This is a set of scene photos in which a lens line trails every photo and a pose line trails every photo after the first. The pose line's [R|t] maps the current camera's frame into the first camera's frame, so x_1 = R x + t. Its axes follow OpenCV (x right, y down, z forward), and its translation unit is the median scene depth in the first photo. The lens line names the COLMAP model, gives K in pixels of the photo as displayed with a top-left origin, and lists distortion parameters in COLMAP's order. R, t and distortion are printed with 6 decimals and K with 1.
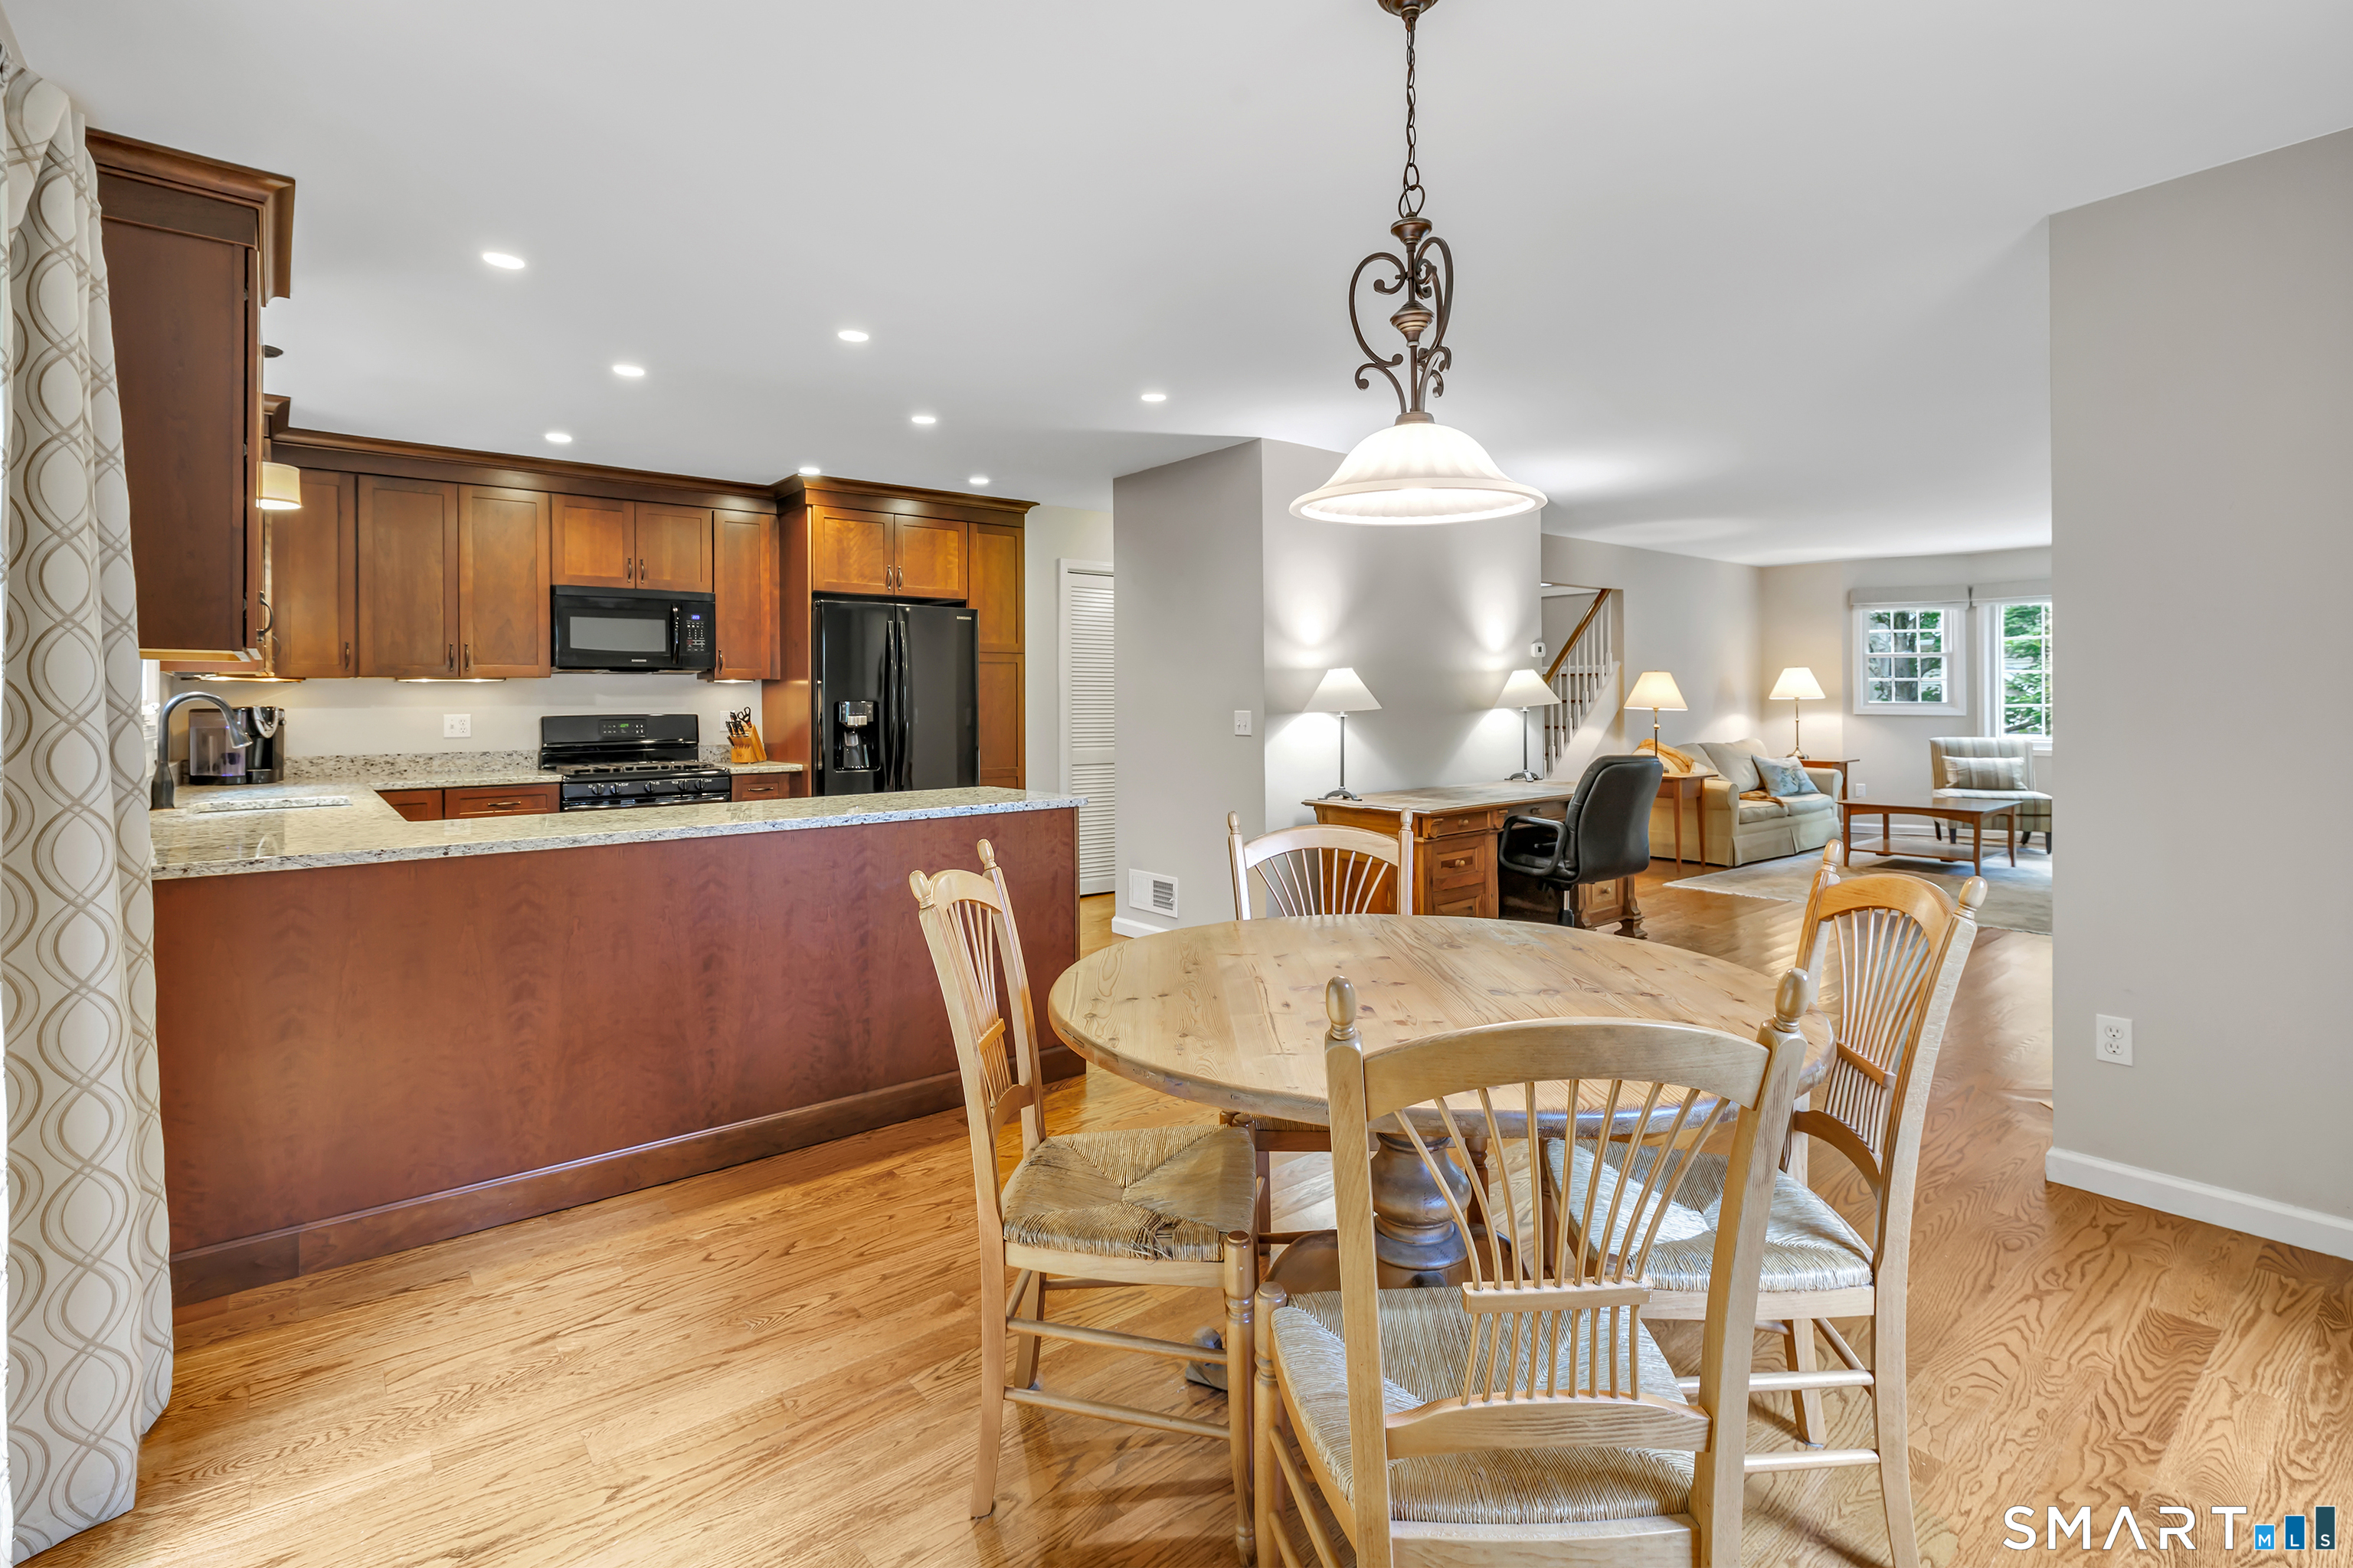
lens RADIAL K [[1051.3, 0, 1185.9], [0, 1051.3, 703.6], [0, 0, 1]] dist [-0.003714, 0.002786]
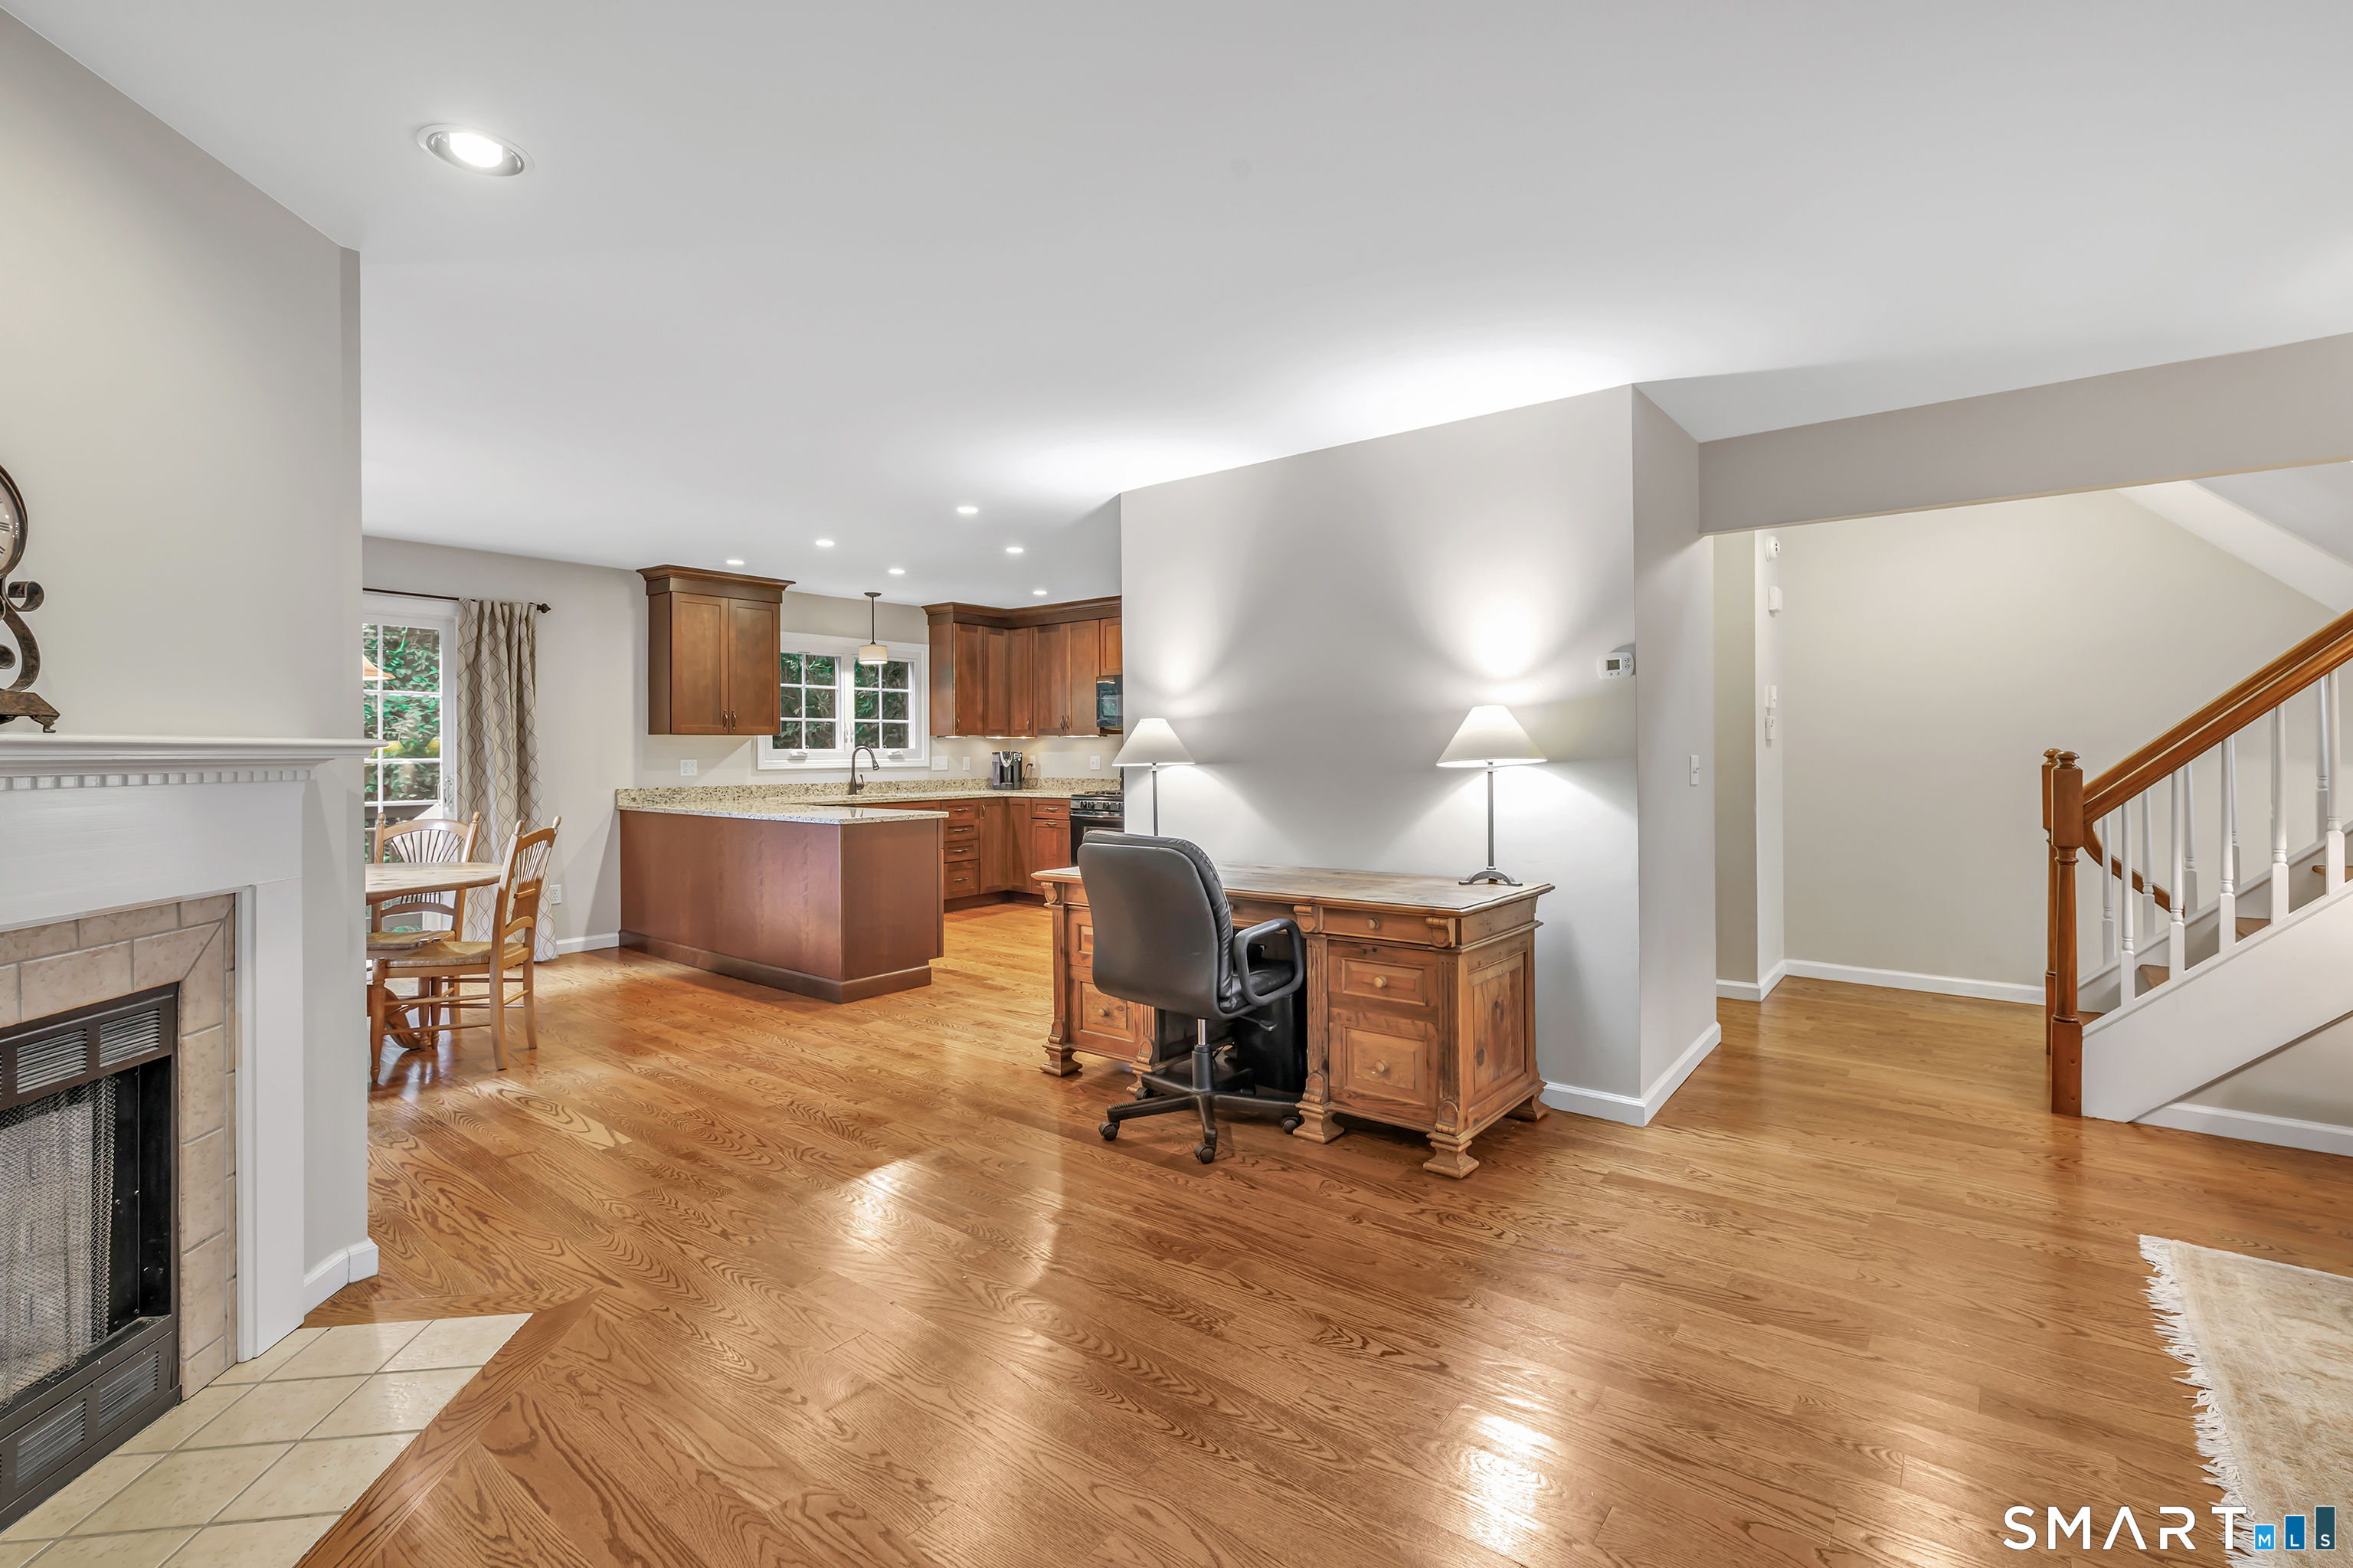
lens RADIAL K [[1084.1, 0, 1208.9], [0, 1084.1, 745.7], [0, 0, 1]] dist [0.003533, -0.002204]
pose [[0.225037, 0.001538, -0.974349, 0.953746], [0.003267, 0.999992, 0.002332, -0.009724], [0.974345, -0.003708, 0.225030, 0.725751]]
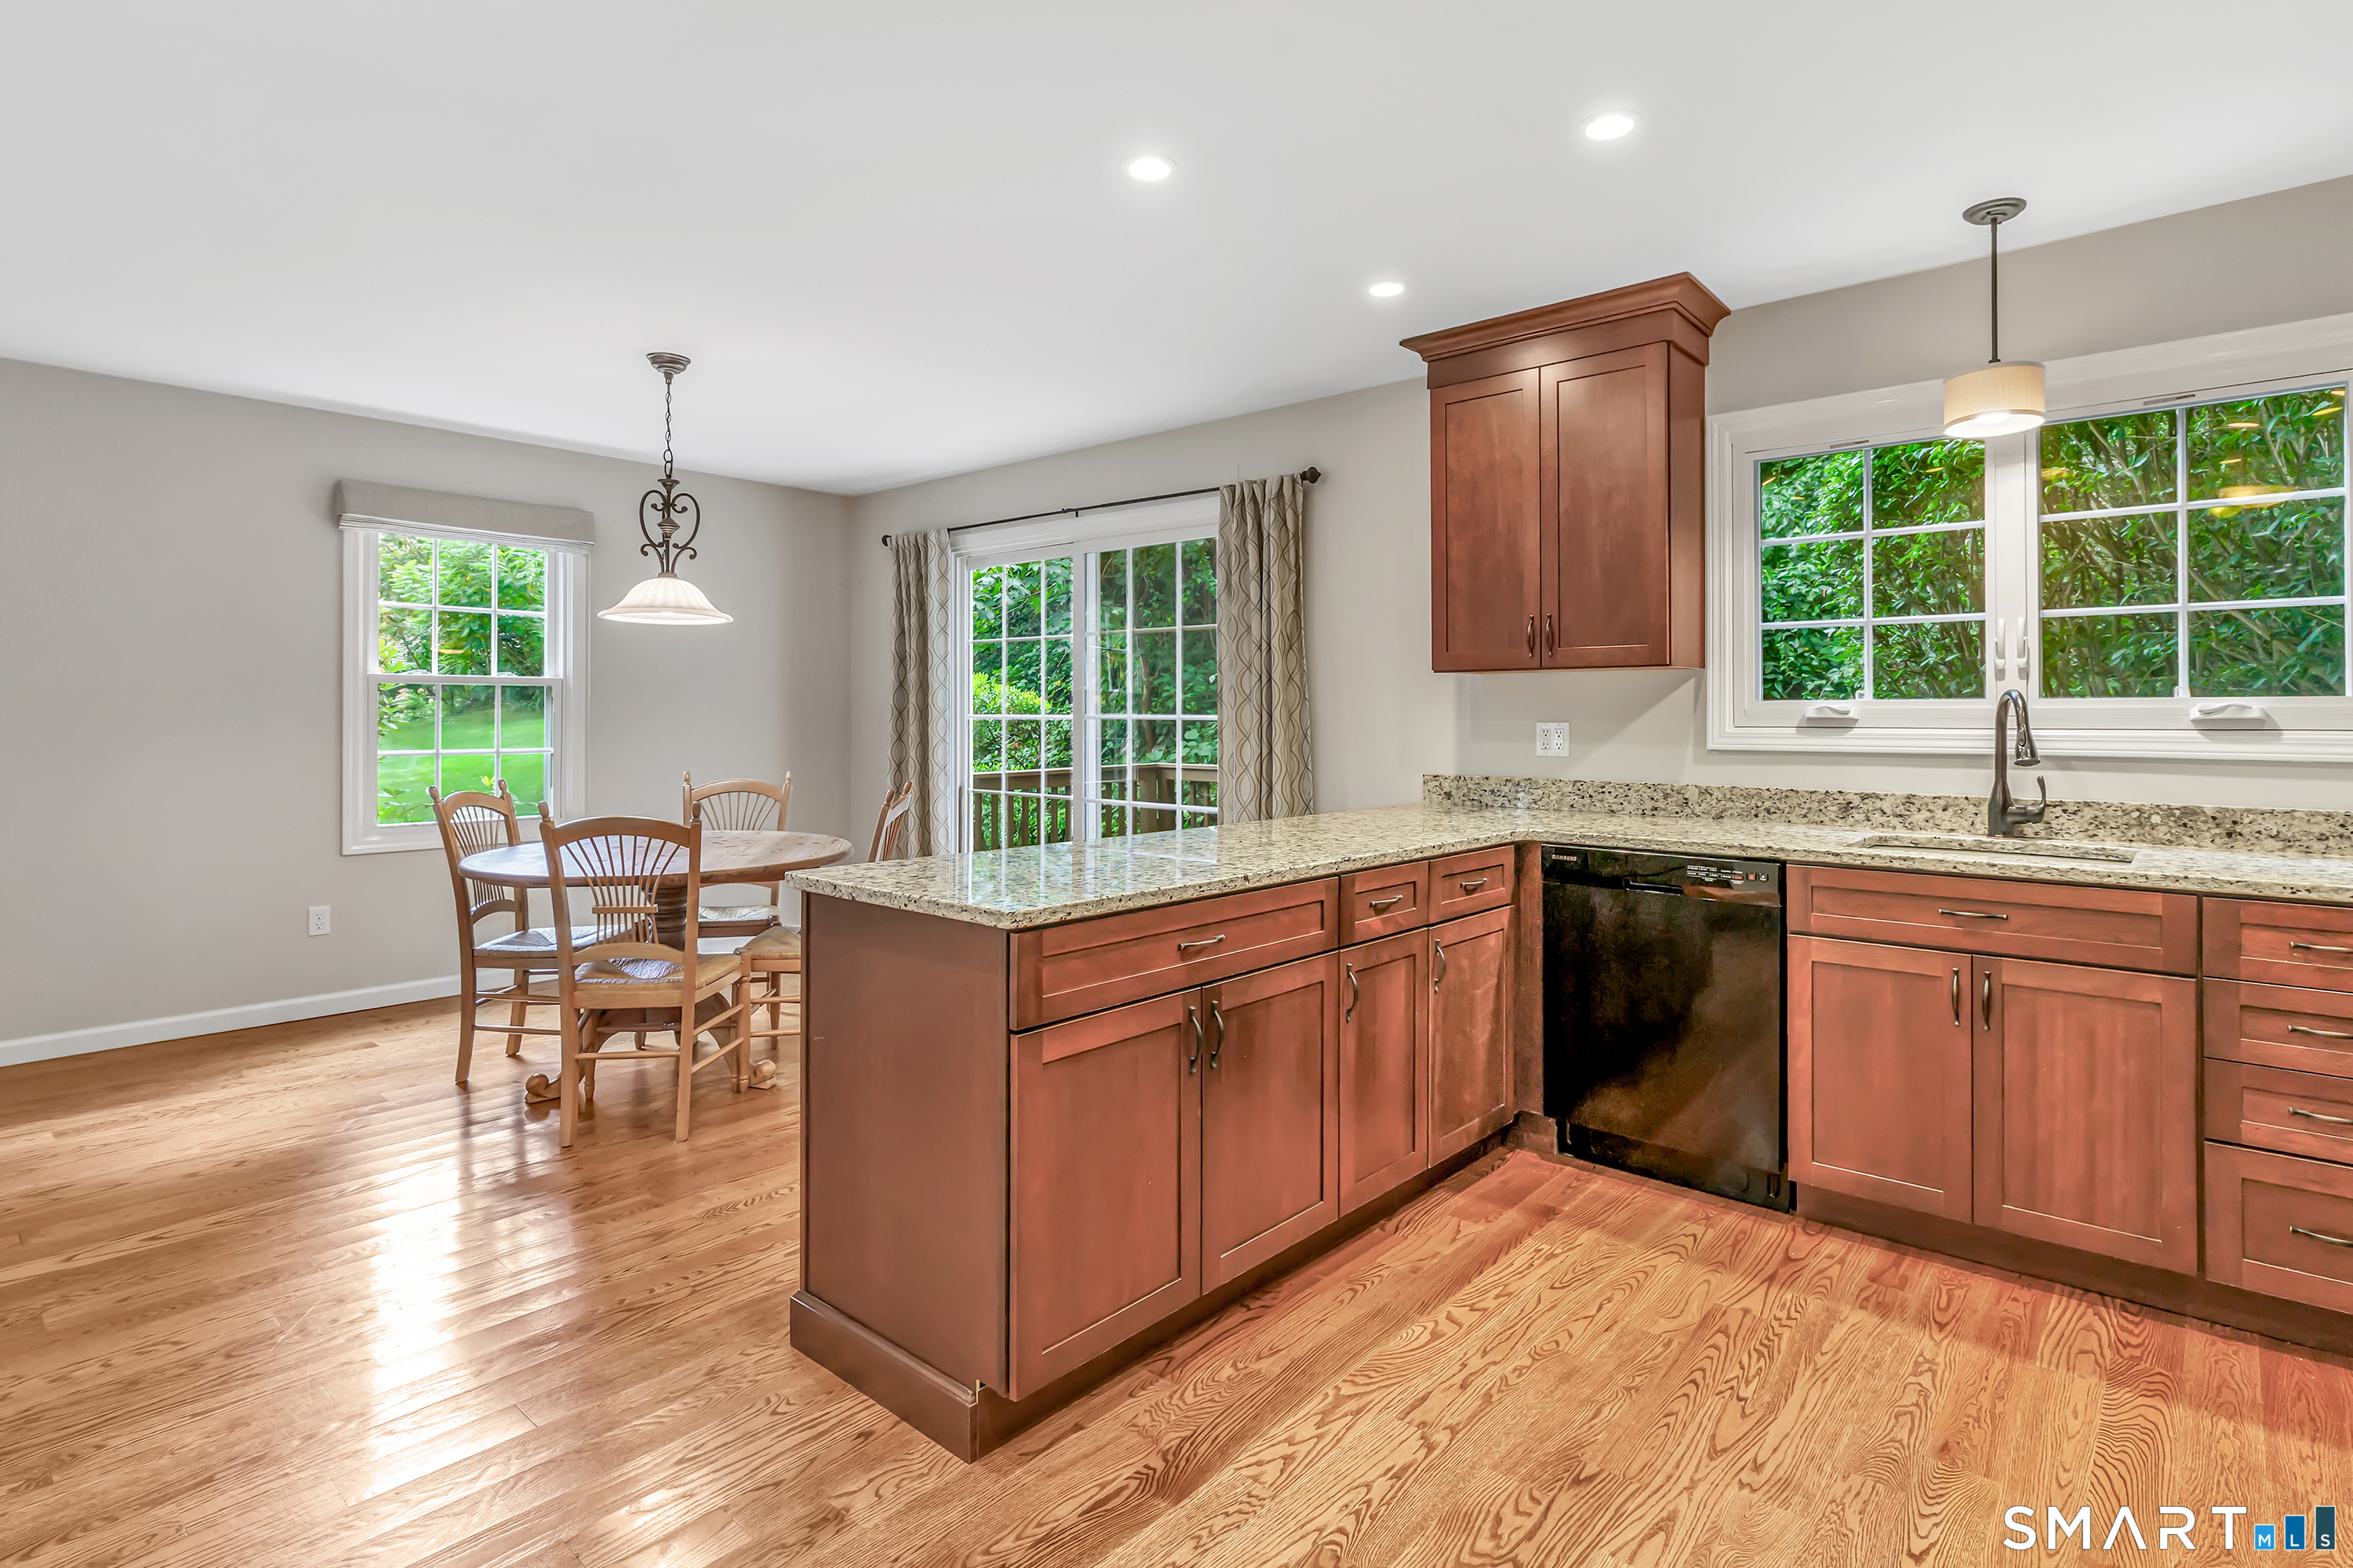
lens RADIAL K [[1188.9, 0, 1197.7], [0, 1188.9, 711.1], [0, 0, 1]] dist [-0.004932, 0.000772]
pose [[-0.987185, 0.003896, -0.159533, -0.134548], [0.004171, 0.999990, -0.001387, 0.001195], [0.159526, -0.002035, -0.987192, 1.054709]]
